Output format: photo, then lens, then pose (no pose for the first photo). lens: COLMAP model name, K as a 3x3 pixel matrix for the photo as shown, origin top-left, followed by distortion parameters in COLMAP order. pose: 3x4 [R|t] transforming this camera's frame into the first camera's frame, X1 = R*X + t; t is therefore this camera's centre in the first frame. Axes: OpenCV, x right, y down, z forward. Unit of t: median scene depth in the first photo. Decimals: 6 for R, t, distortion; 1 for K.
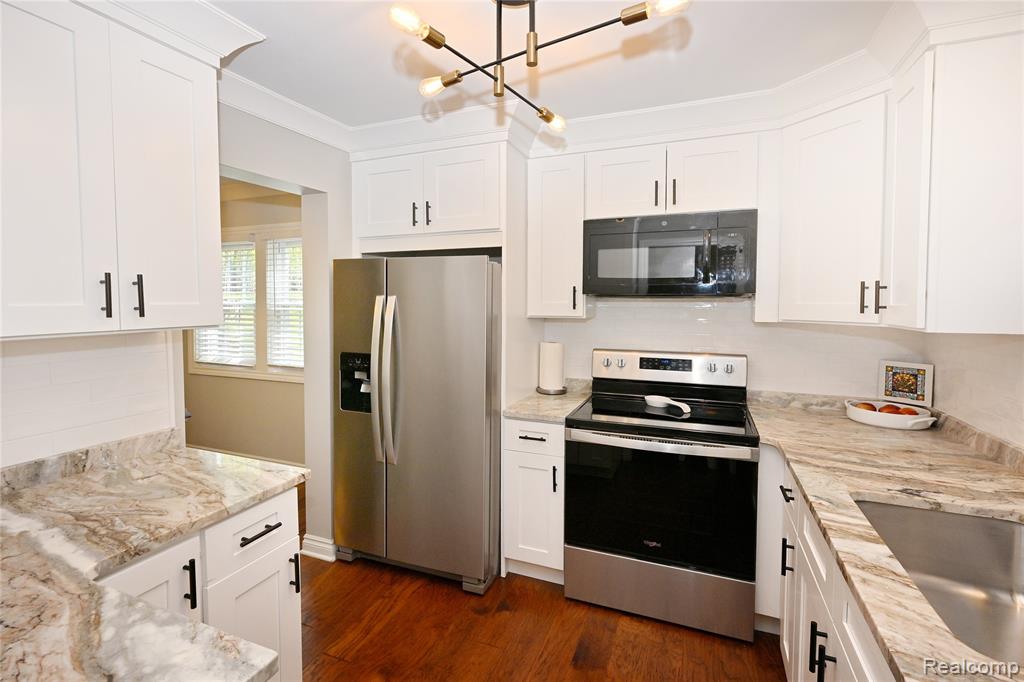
lens RADIAL K [[441.4, 0, 509.5], [0, 441.4, 321.5], [0, 0, 1]] dist [0.000236, 0.000223]
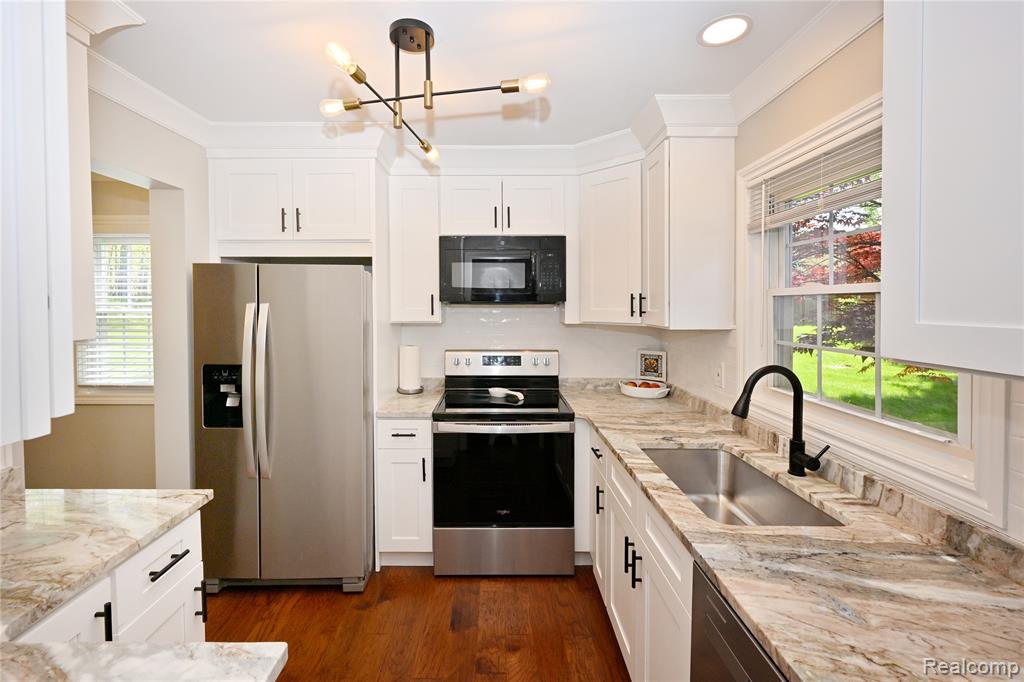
lens RADIAL K [[427.5, 0, 509.8], [0, 427.5, 313.0], [0, 0, 1]] dist [0.000400, 0.000212]
pose [[0.903922, -0.004019, 0.427678, -0.176710], [0.014626, 0.999661, -0.021520, -0.008718], [-0.427446, 0.025708, 0.903675, -0.073209]]
